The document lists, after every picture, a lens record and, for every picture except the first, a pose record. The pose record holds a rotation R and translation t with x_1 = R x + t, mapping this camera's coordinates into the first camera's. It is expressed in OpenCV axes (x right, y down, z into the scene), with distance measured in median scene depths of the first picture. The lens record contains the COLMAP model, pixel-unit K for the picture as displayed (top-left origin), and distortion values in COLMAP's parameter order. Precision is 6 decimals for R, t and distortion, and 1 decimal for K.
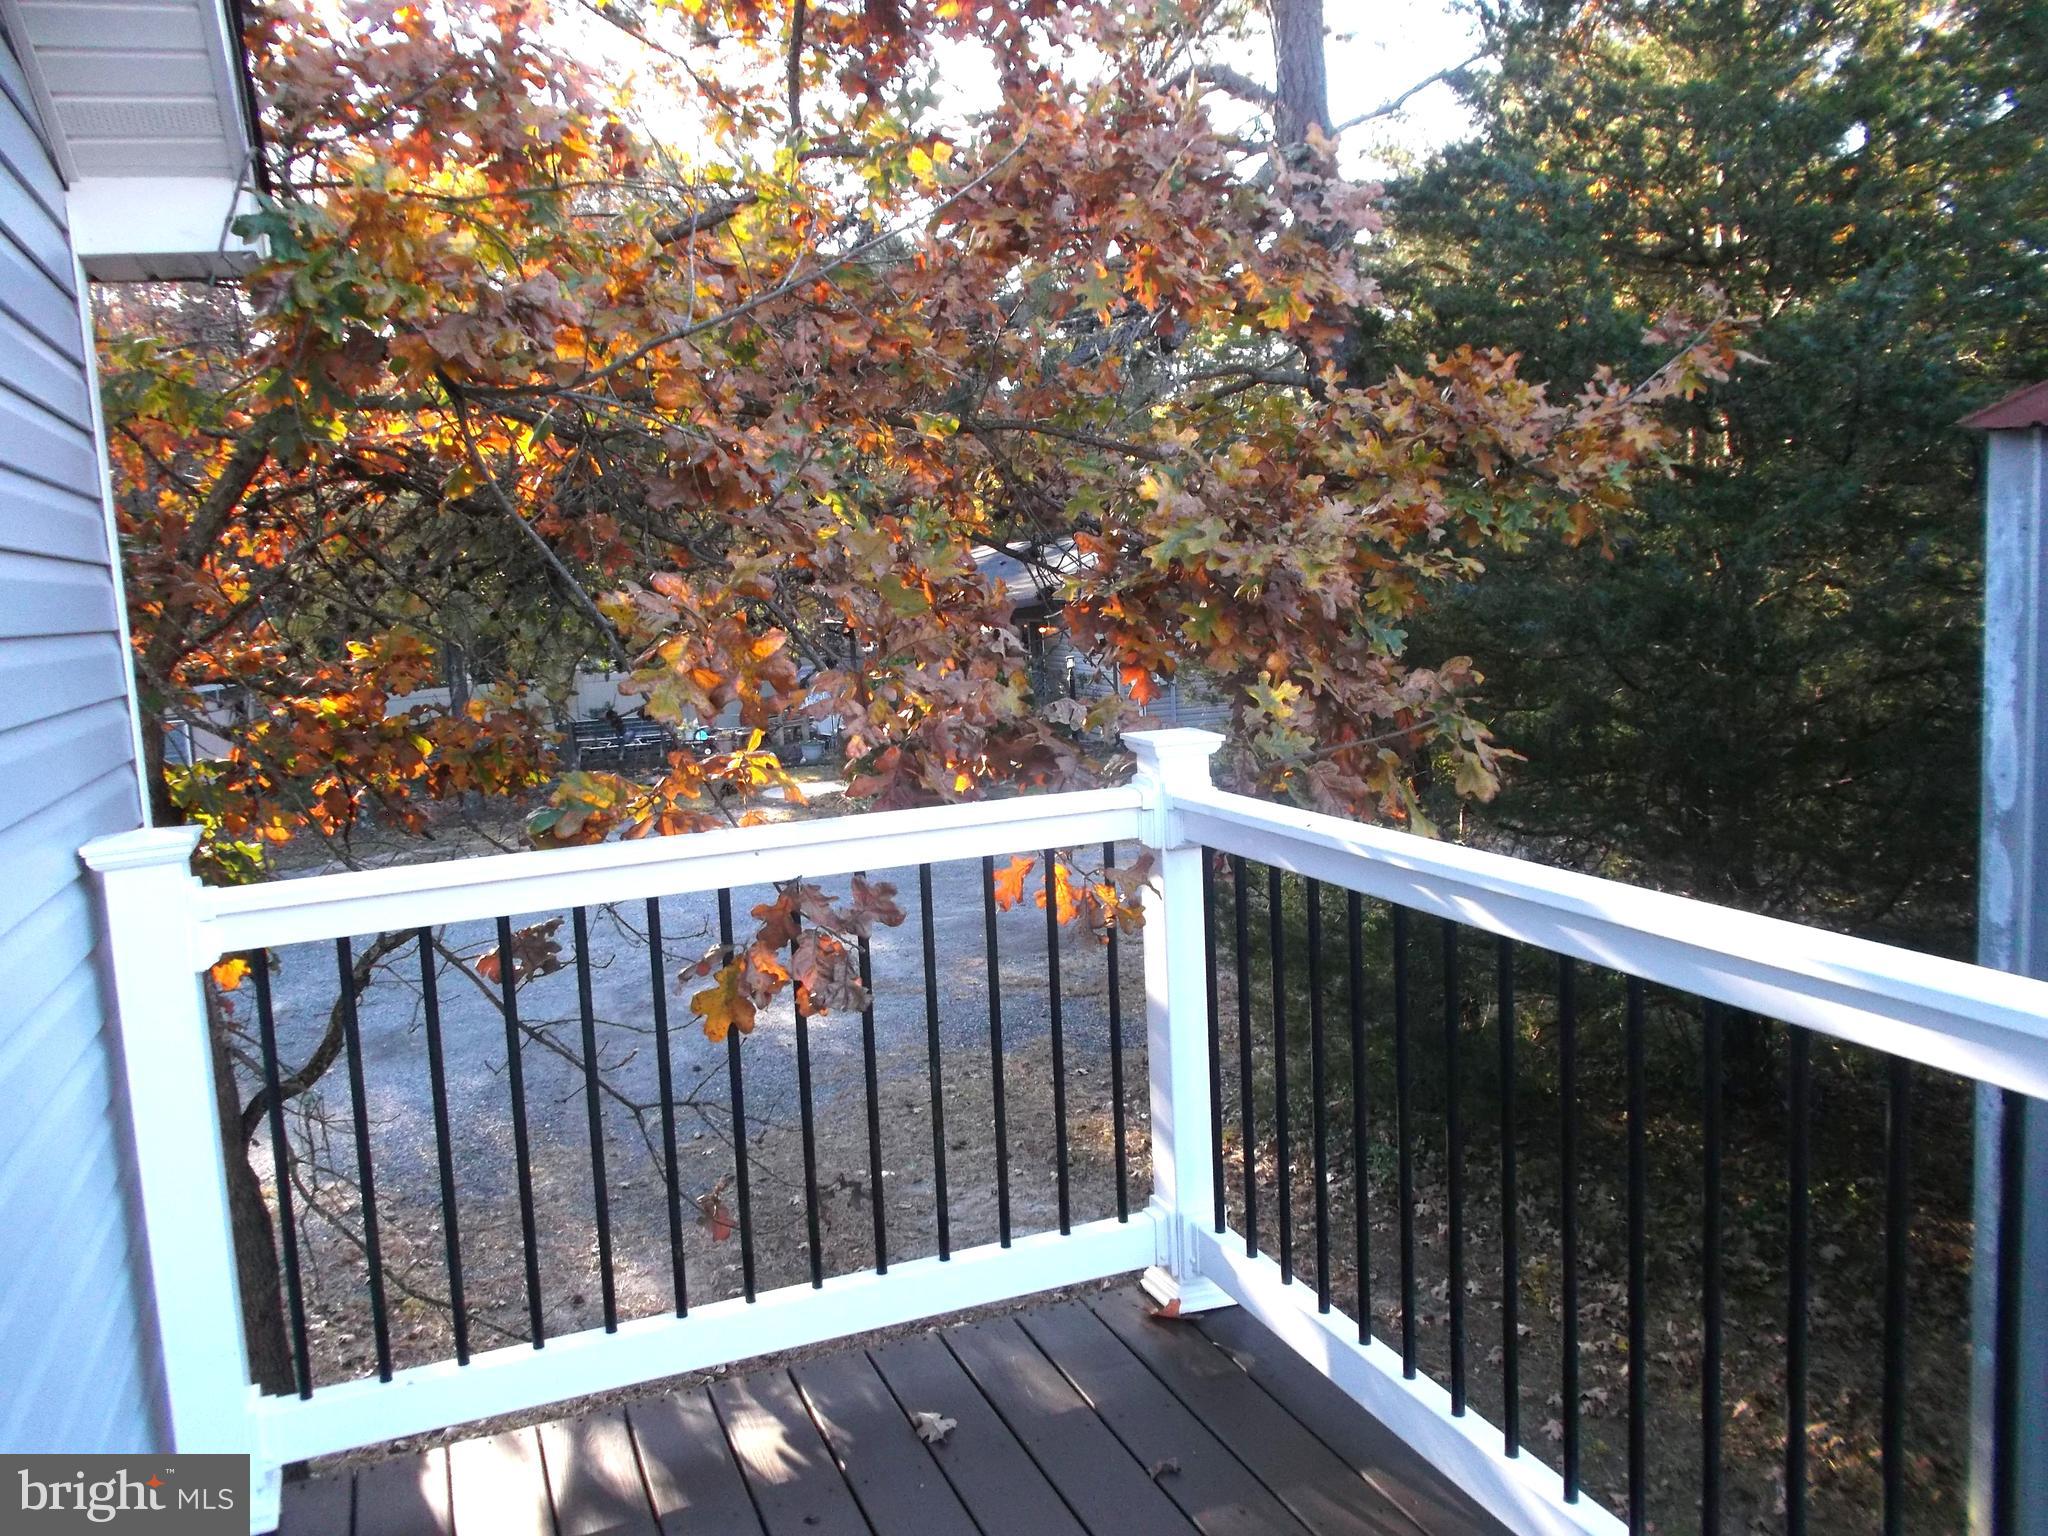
lens RADIAL K [[1514.3, 0, 971.8], [0, 1514.3, 764.0], [0, 0, 1]] dist [0.031635, 0.001096]
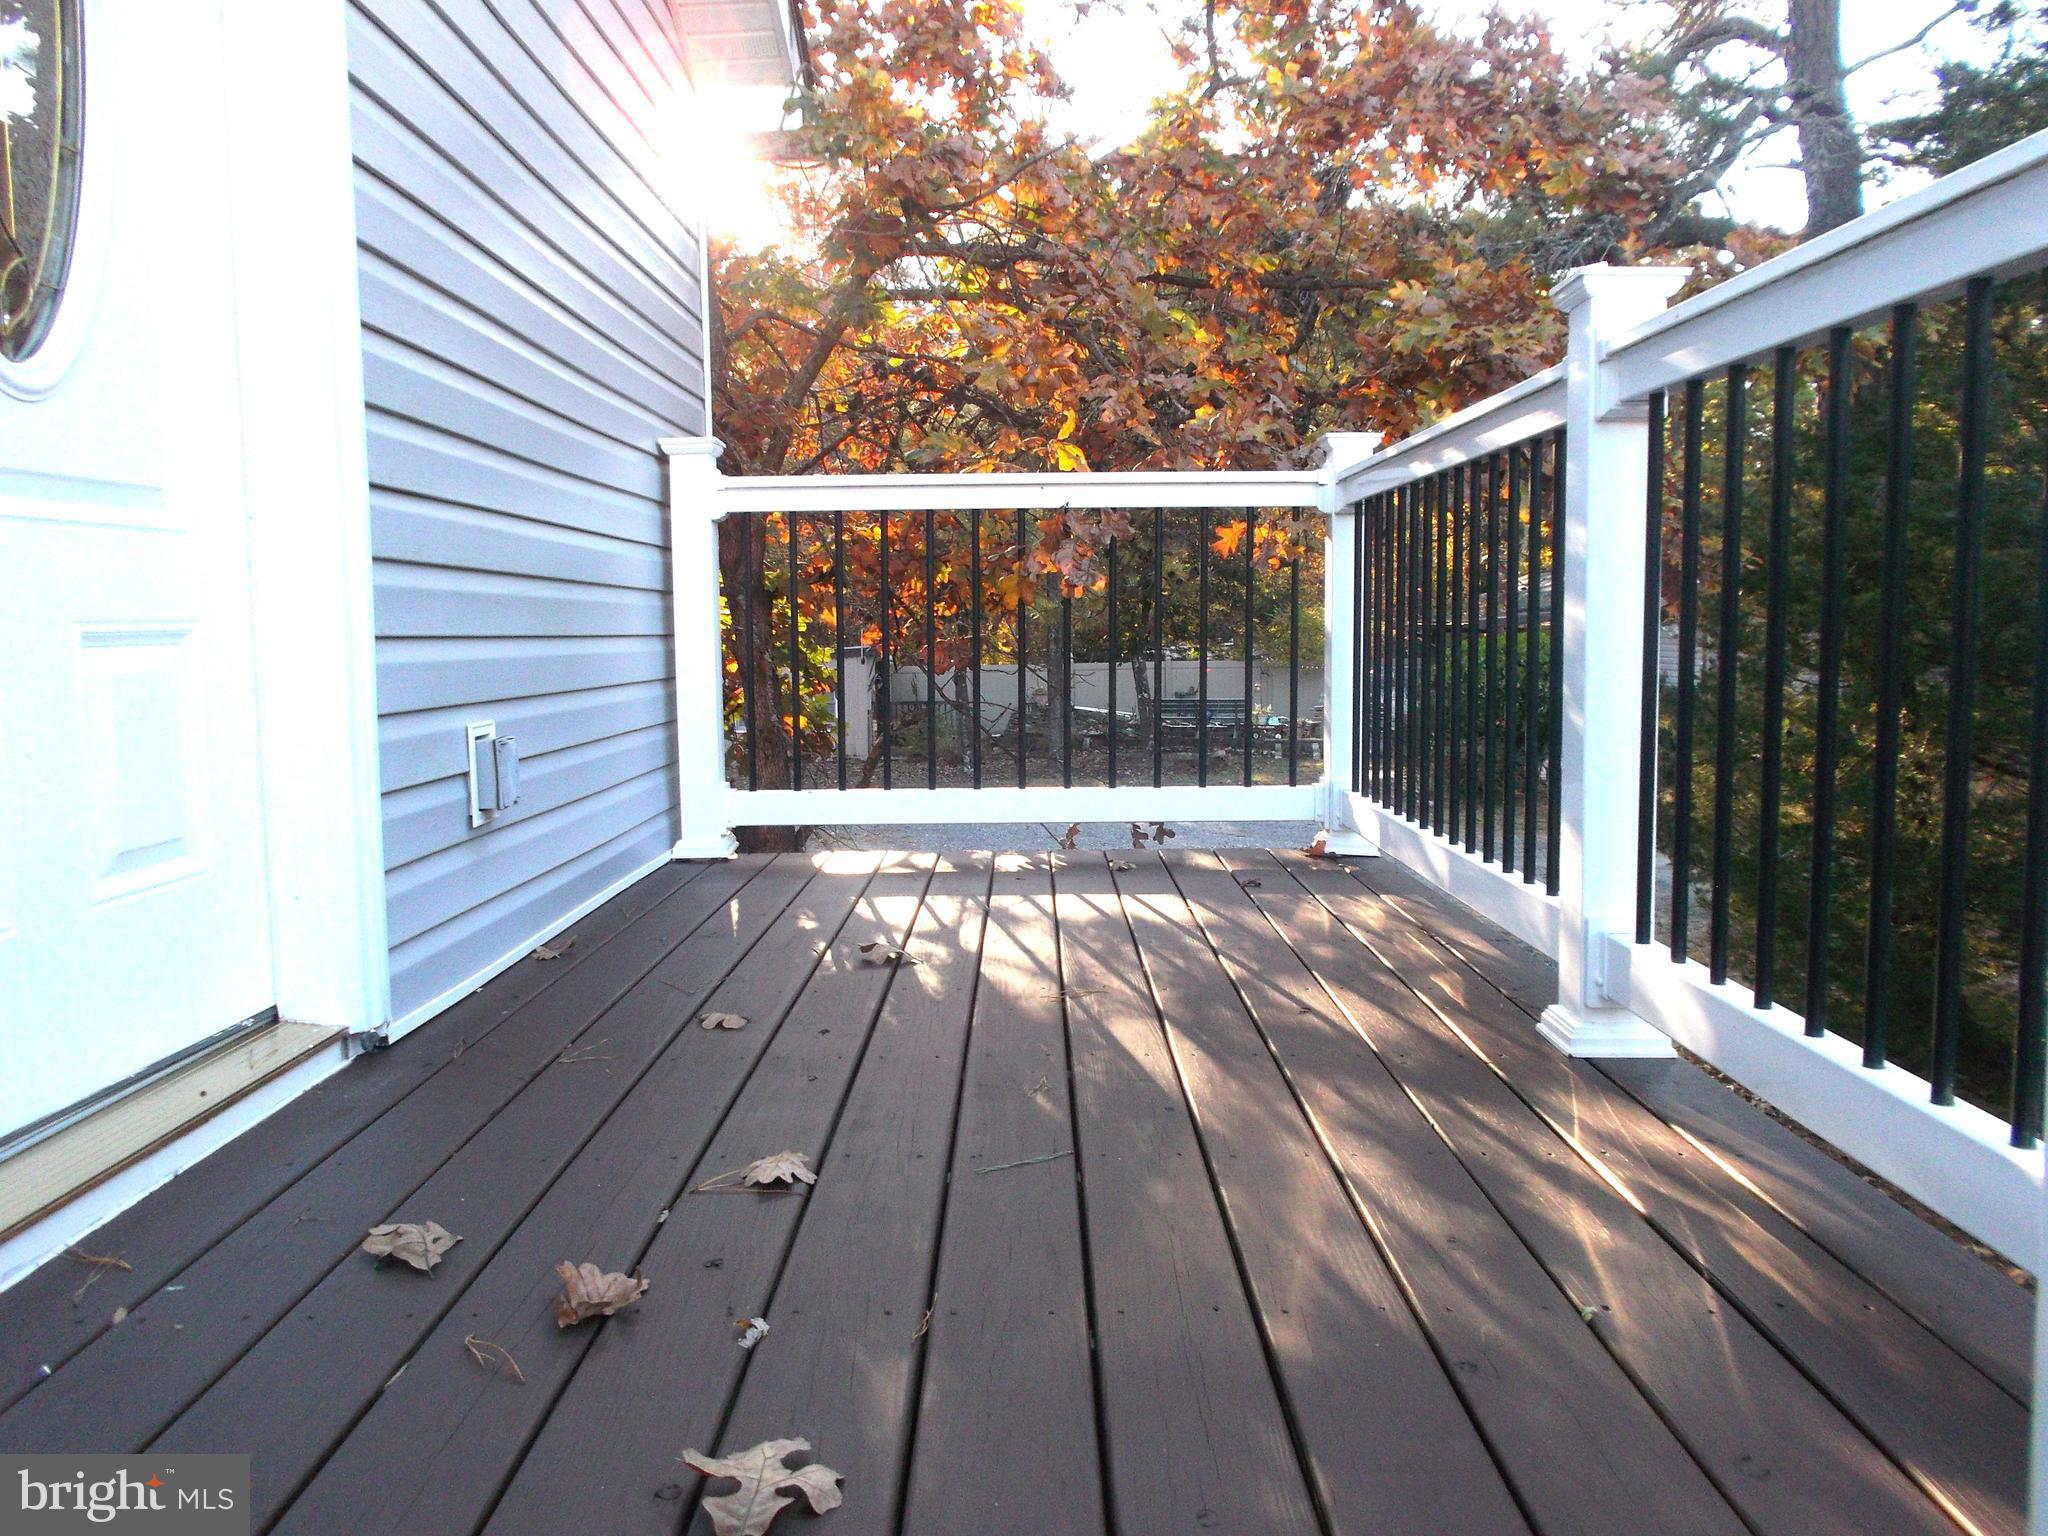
lens RADIAL K [[1561.3, 0, 1024.0], [0, 1561.3, 768.0], [0, 0, 1]] dist [0.001155, -0.001591]
pose [[0.949672, 0.082696, -0.302134, 0.300654], [-0.085735, 0.996313, 0.003211, 0.302651], [0.301286, 0.022854, 0.953260, -0.444503]]
